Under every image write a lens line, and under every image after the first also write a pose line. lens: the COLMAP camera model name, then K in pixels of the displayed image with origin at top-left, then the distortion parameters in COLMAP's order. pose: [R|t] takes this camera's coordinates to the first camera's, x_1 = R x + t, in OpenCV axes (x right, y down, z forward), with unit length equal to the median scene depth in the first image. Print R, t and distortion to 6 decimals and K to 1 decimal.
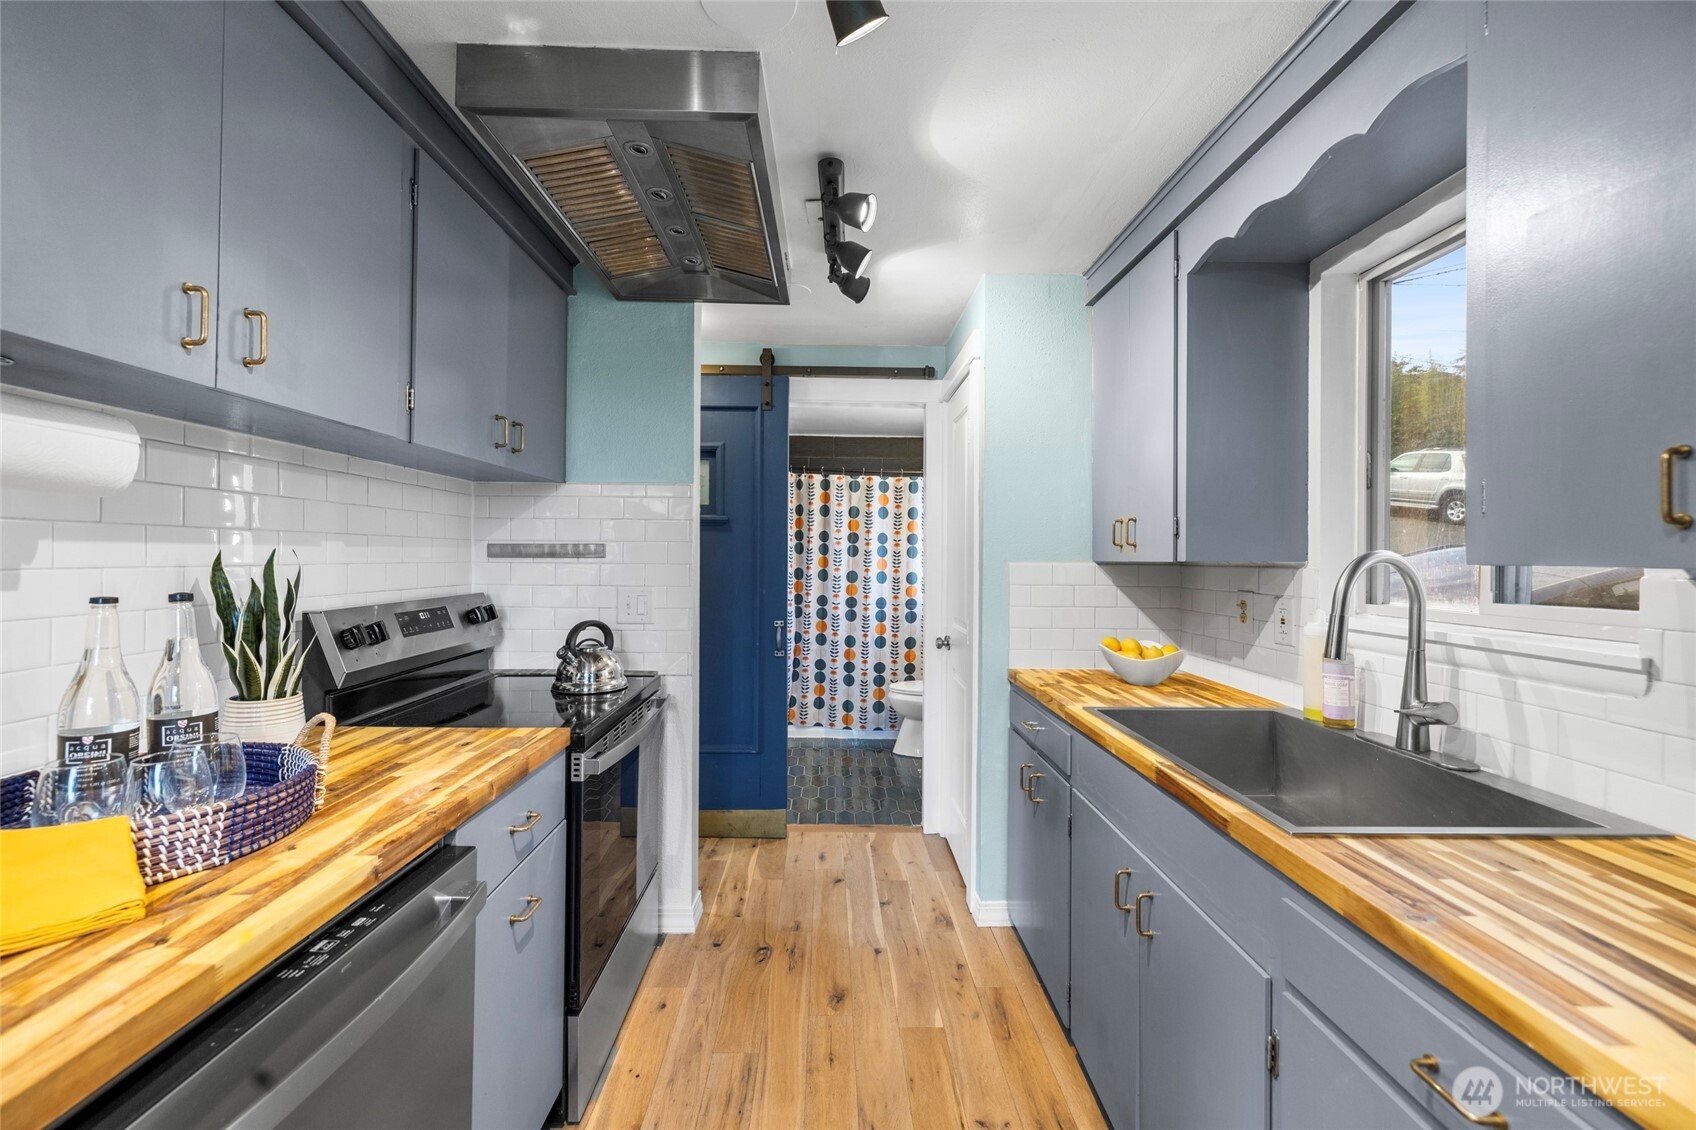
lens RADIAL K [[713.0, 0, 848.3], [0, 713.0, 558.2], [0, 0, 1]] dist [-0.000809, 0.000176]
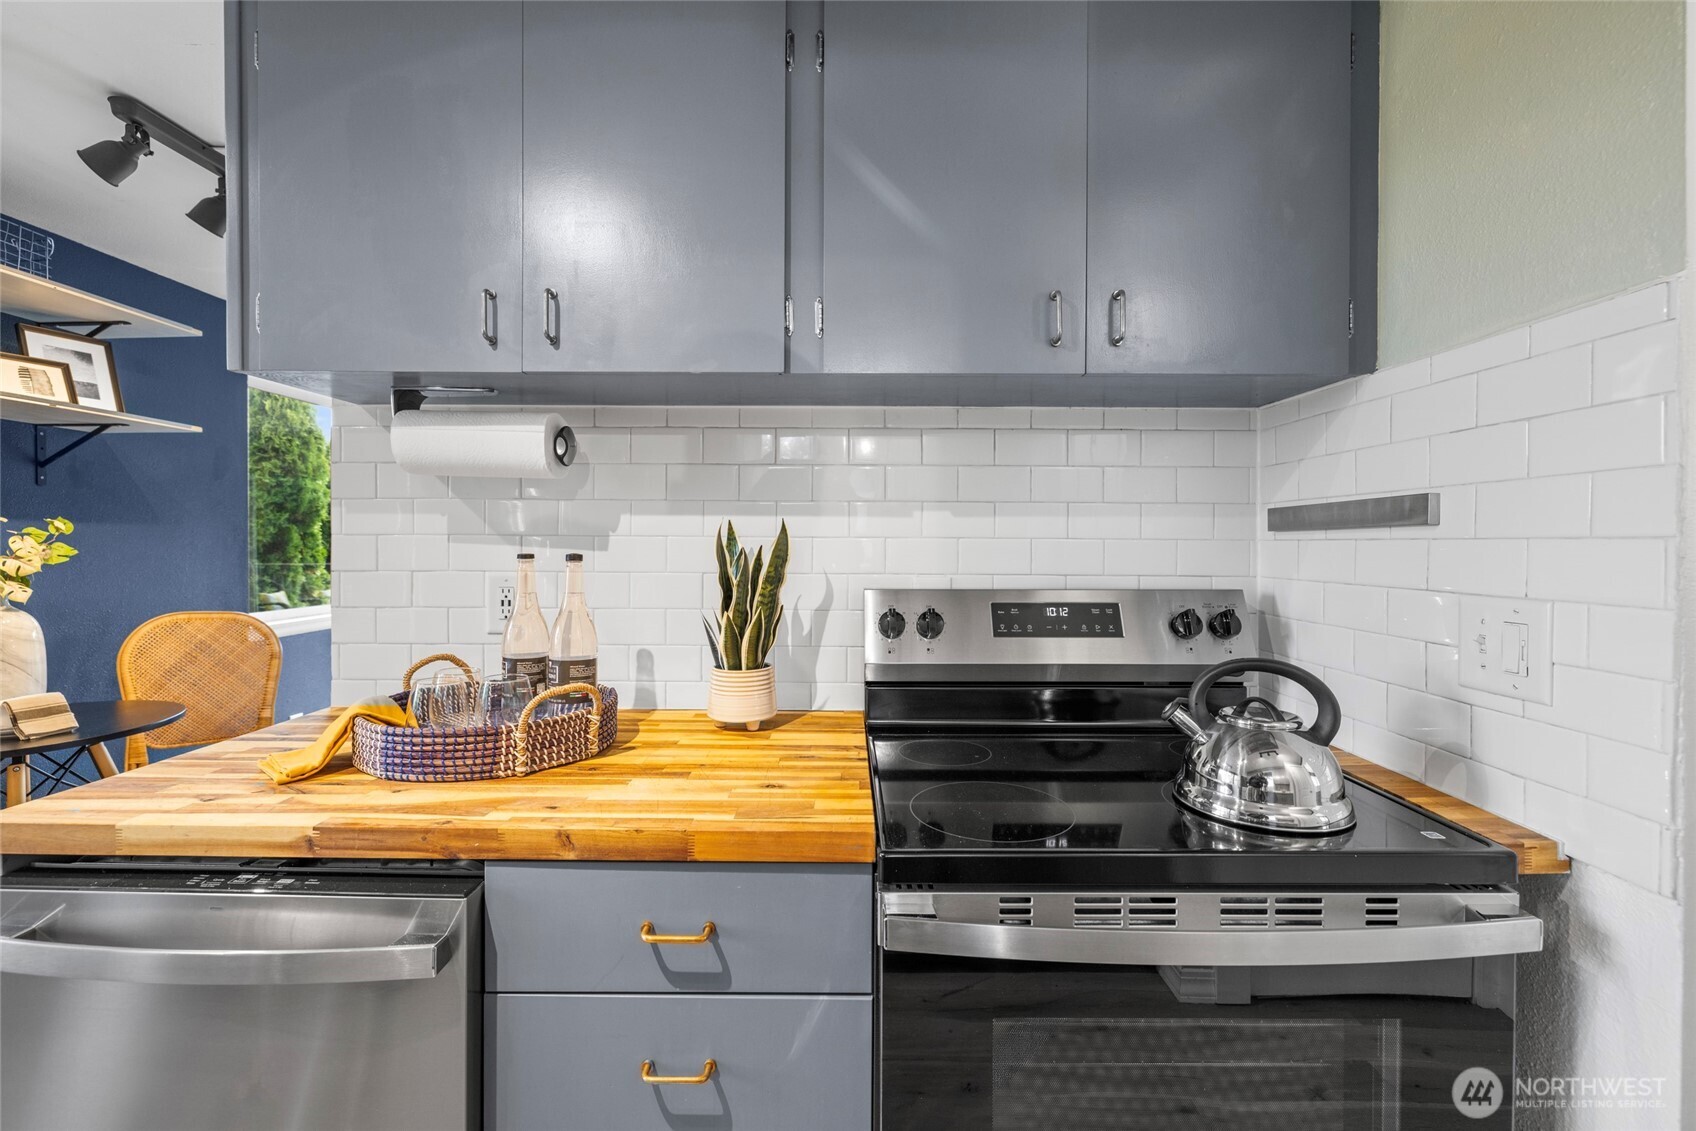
lens RADIAL K [[713.0, 0, 830.1], [0, 713.0, 546.6], [0, 0, 1]] dist [-0.000809, 0.000176]
pose [[-0.041960, -0.006876, -0.999096, 0.097946], [-0.007917, 0.999947, -0.006549, 0.018617], [0.999088, 0.007635, -0.042012, 0.662189]]
